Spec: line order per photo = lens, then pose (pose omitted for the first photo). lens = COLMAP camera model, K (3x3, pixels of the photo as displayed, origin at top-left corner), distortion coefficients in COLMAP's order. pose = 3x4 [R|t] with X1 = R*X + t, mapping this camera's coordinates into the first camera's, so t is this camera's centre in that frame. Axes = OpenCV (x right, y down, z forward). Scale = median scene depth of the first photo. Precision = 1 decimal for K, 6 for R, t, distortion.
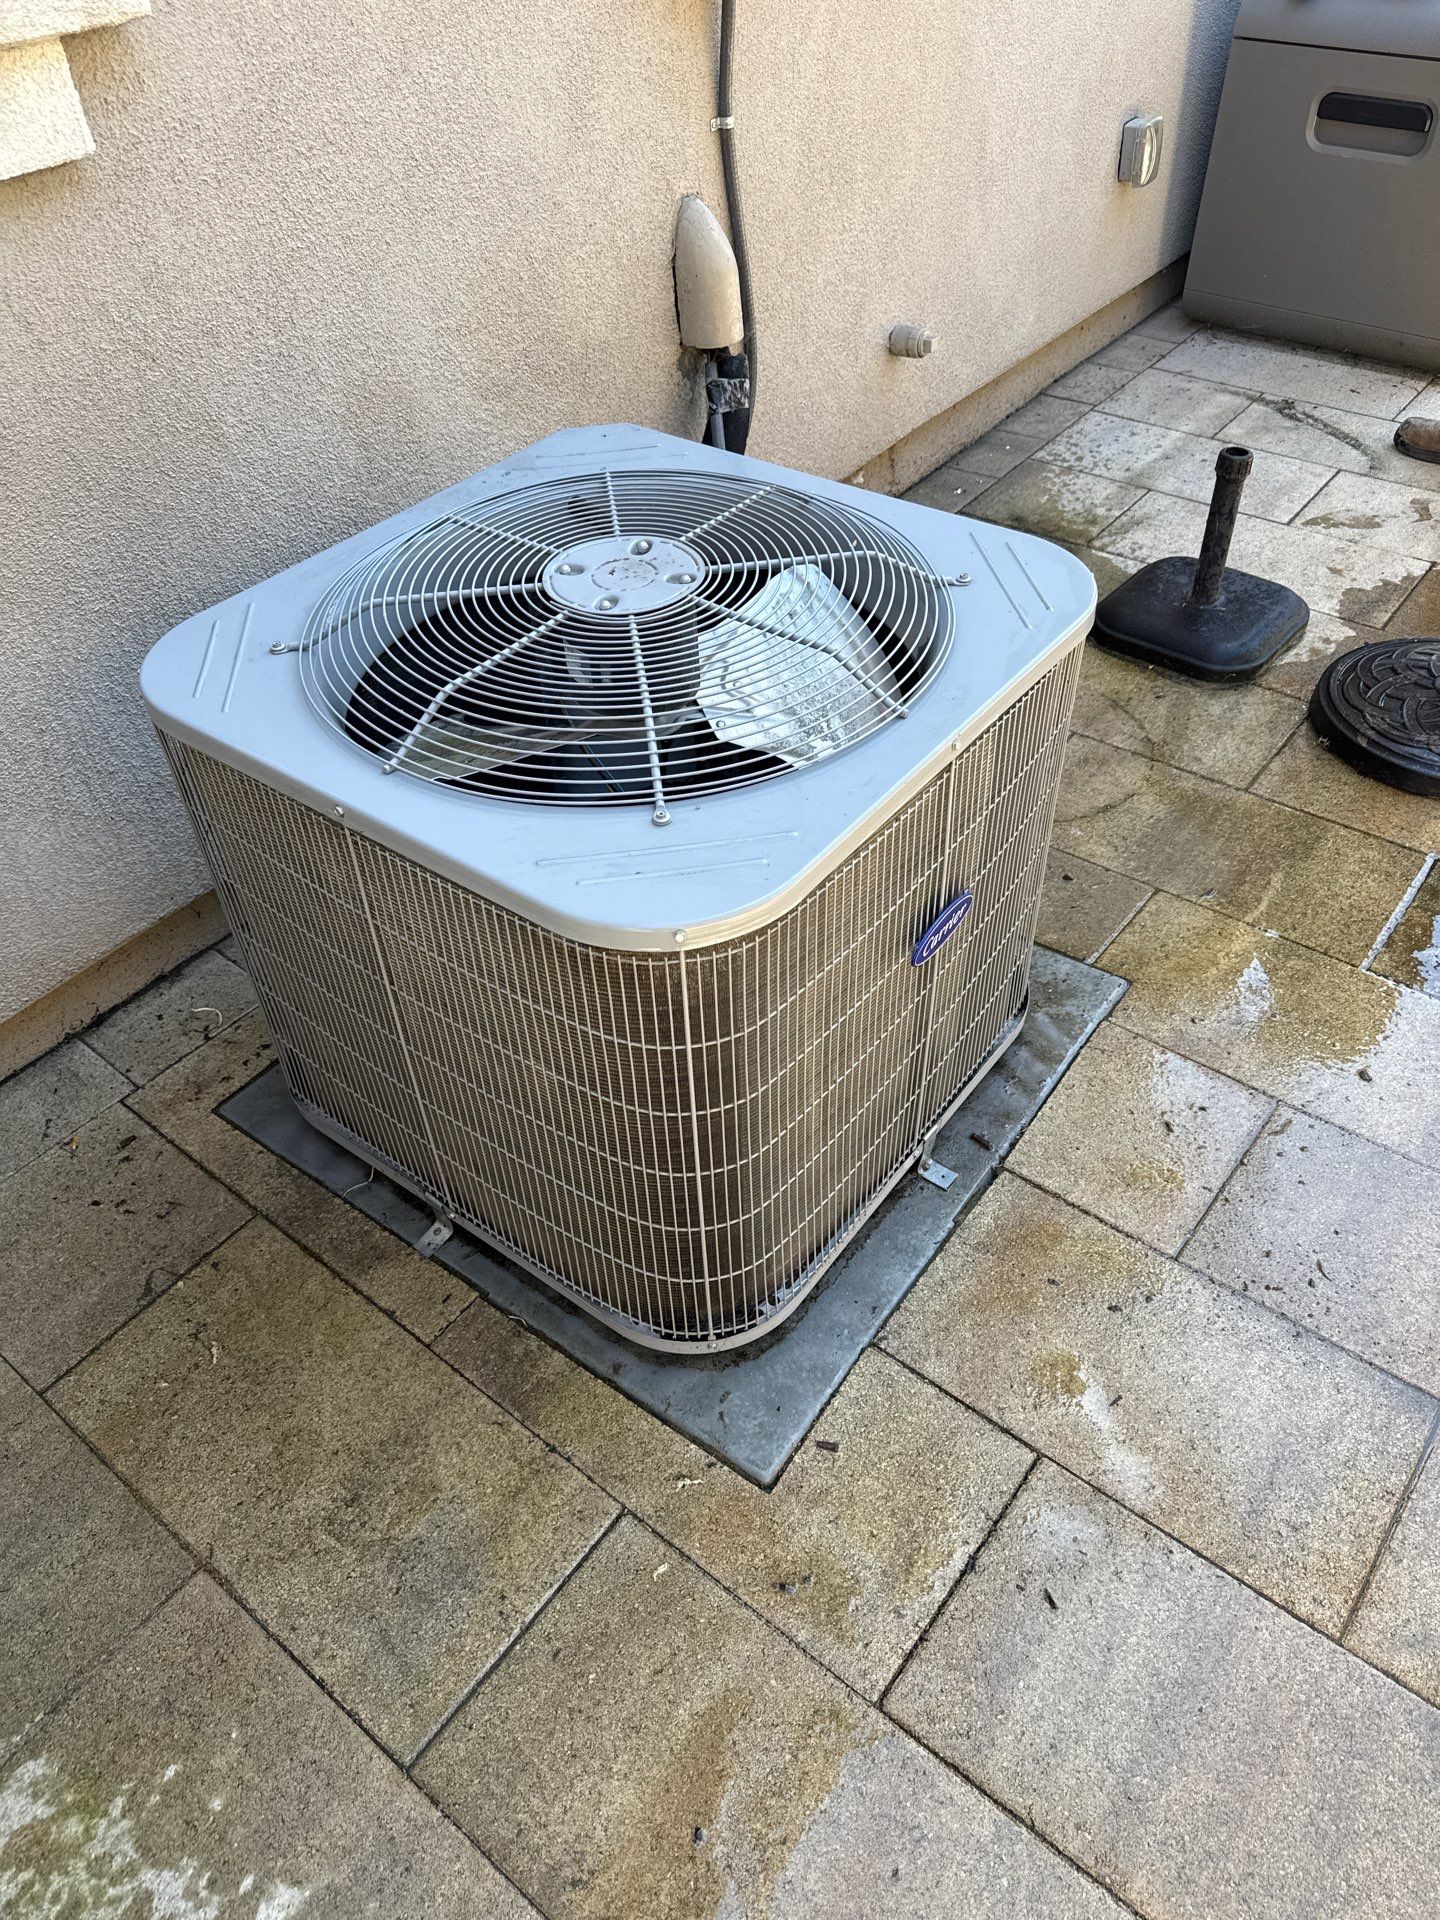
lens RADIAL K [[1362.8, 0, 715.6], [0, 1362.8, 952.7], [0, 0, 1]] dist [0.037571, -0.056372]
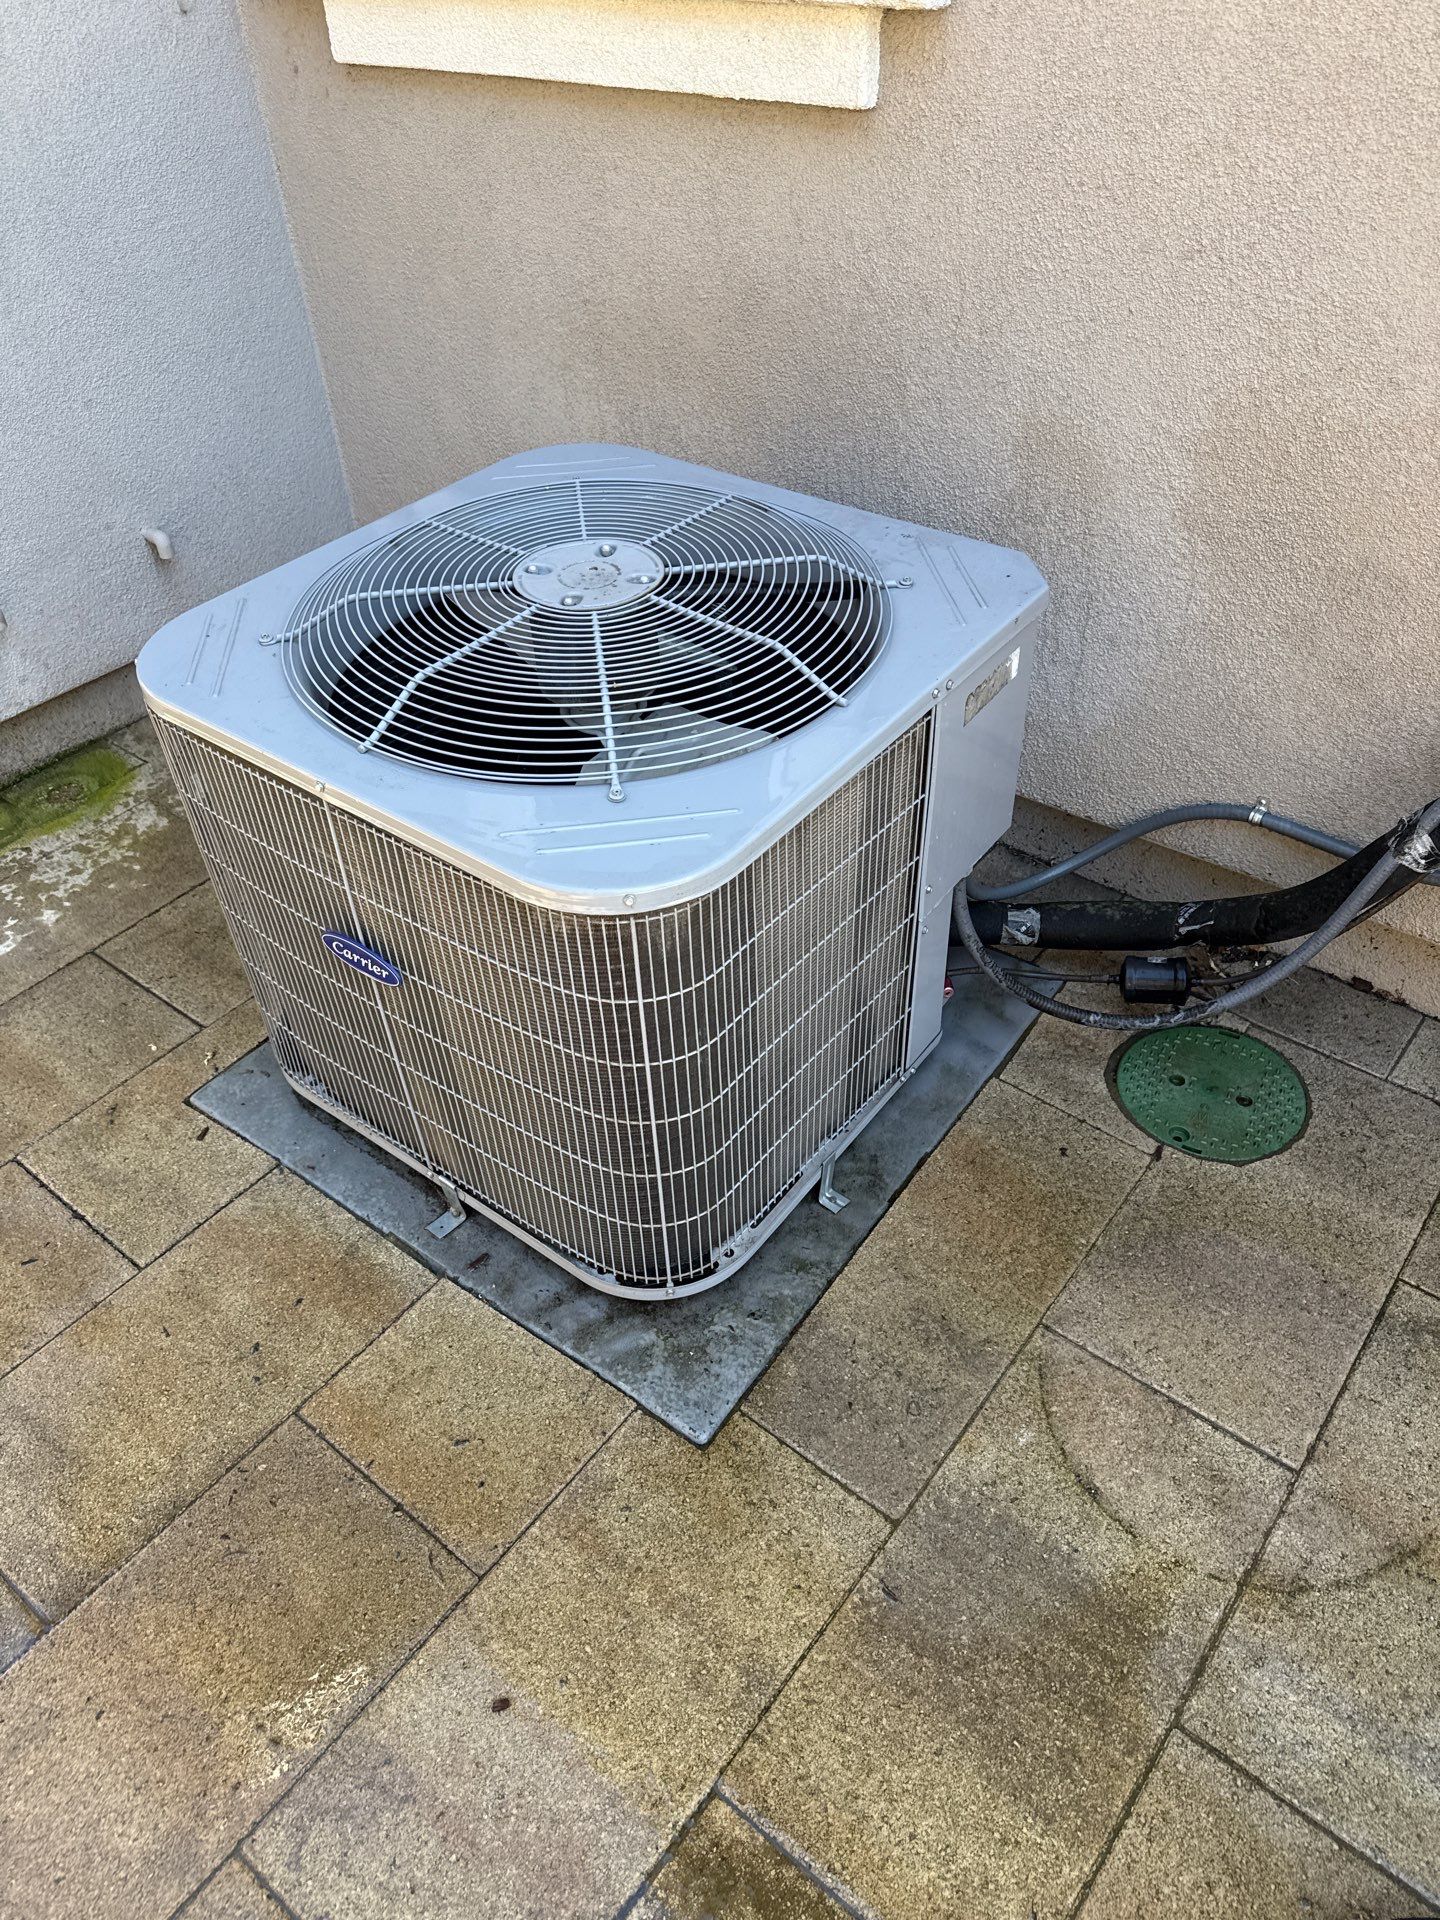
lens RADIAL K [[1362.8, 0, 716.6], [0, 1362.8, 960.5], [0, 0, 1]] dist [0.037571, -0.056372]
pose [[-0.000920, 0.700876, -0.713282, 0.780307], [-0.646947, 0.543486, 0.534867, -0.643780], [0.762534, 0.461948, 0.452930, 0.623627]]
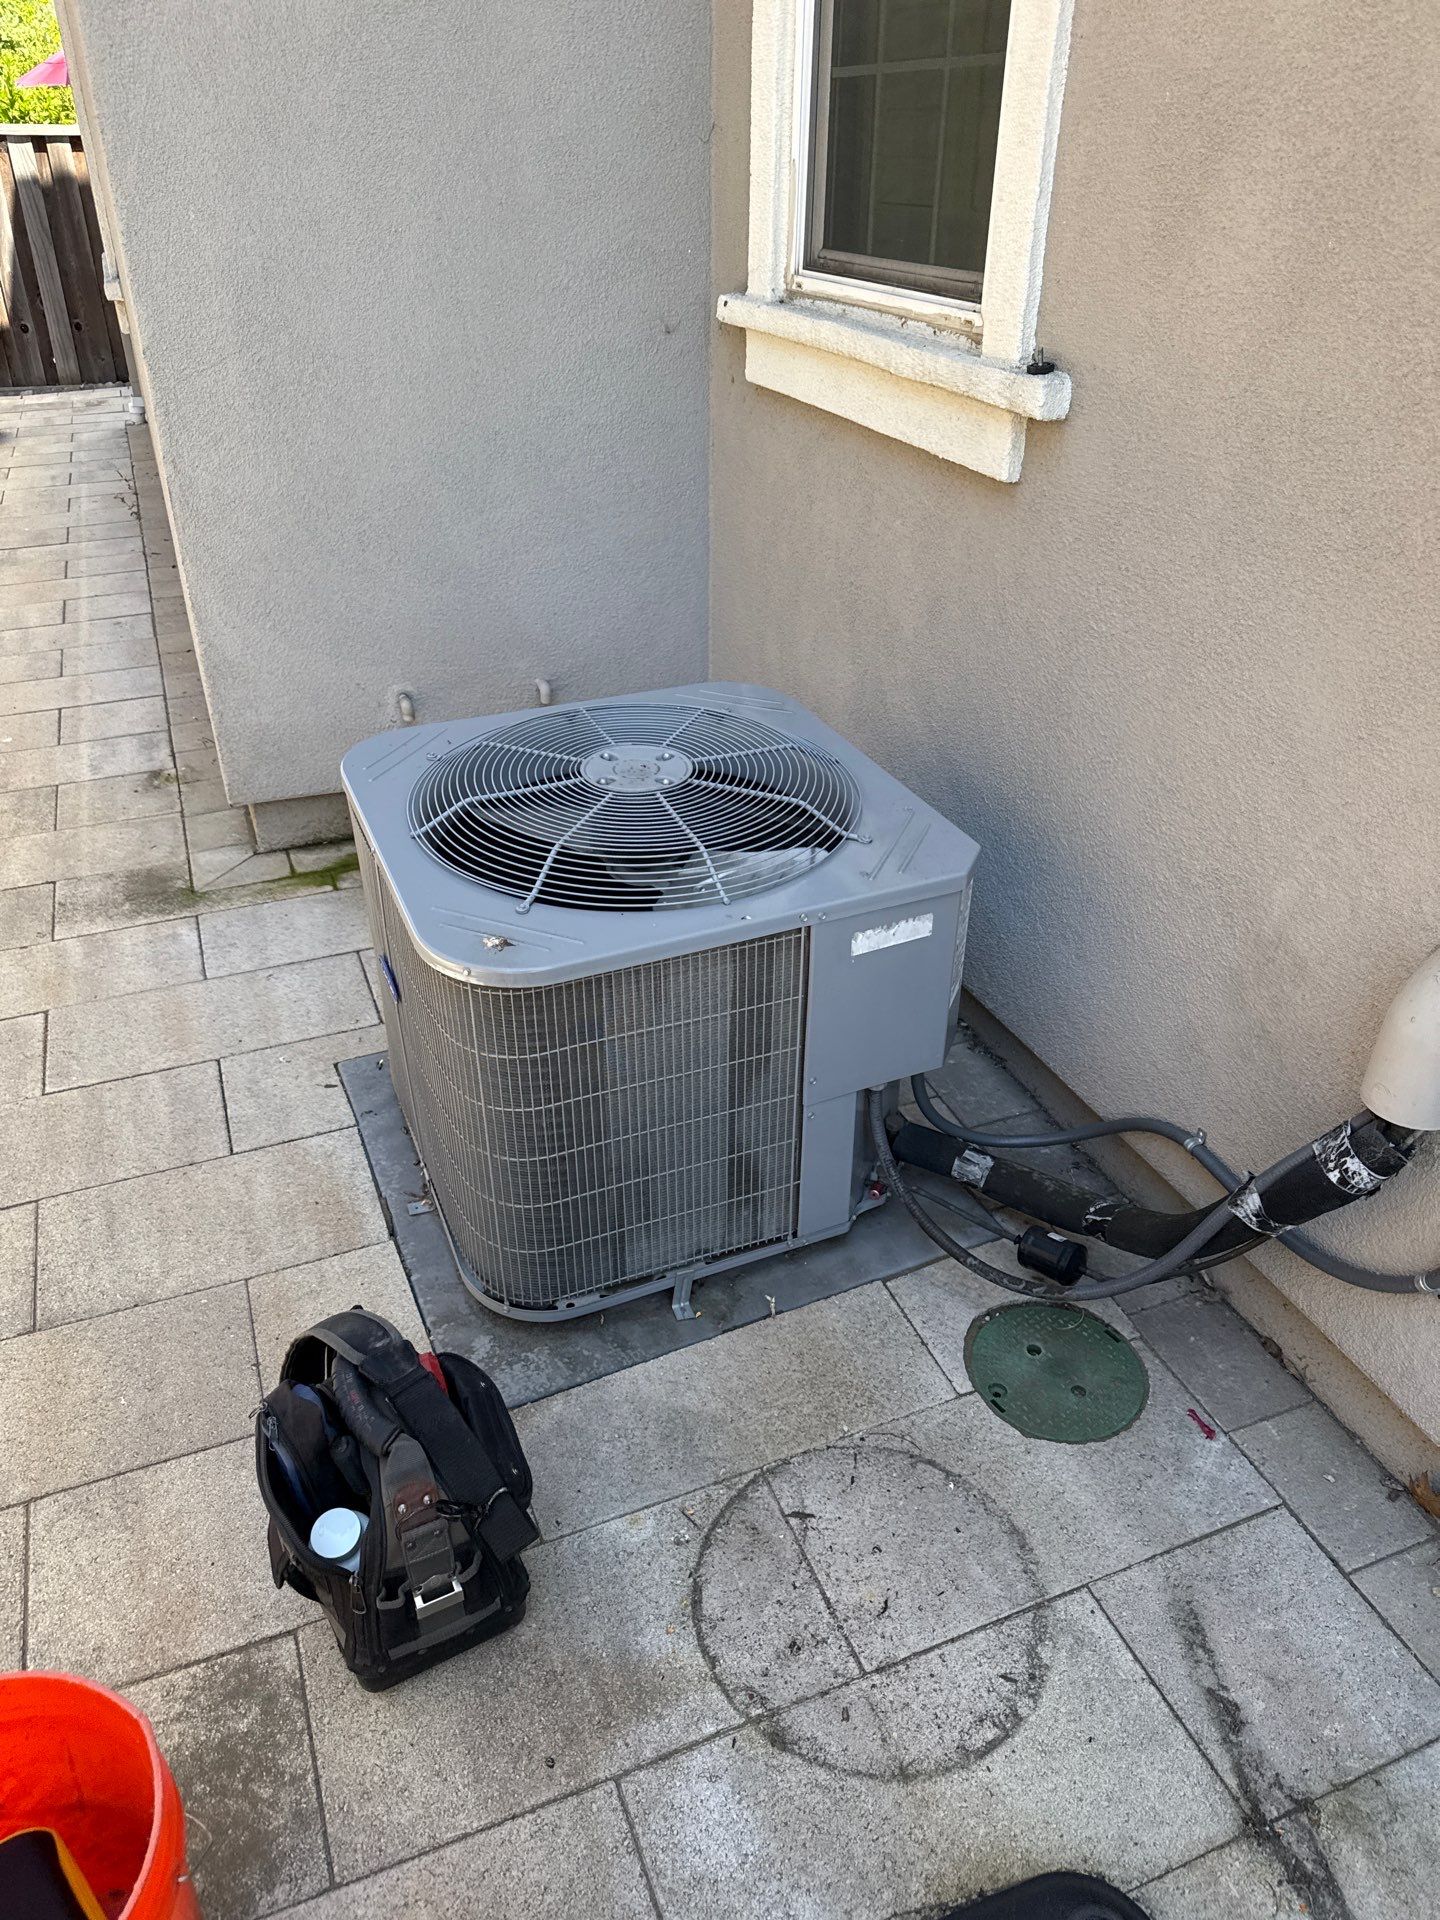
lens RADIAL K [[1362.8, 0, 691.5], [0, 1362.8, 960.9], [0, 0, 1]] dist [0.037571, -0.056372]
pose [[-0.504368, 0.507989, -0.698255, 0.865694], [-0.562505, 0.420231, 0.712035, -1.069575], [0.655134, 0.751900, 0.073795, 0.927333]]
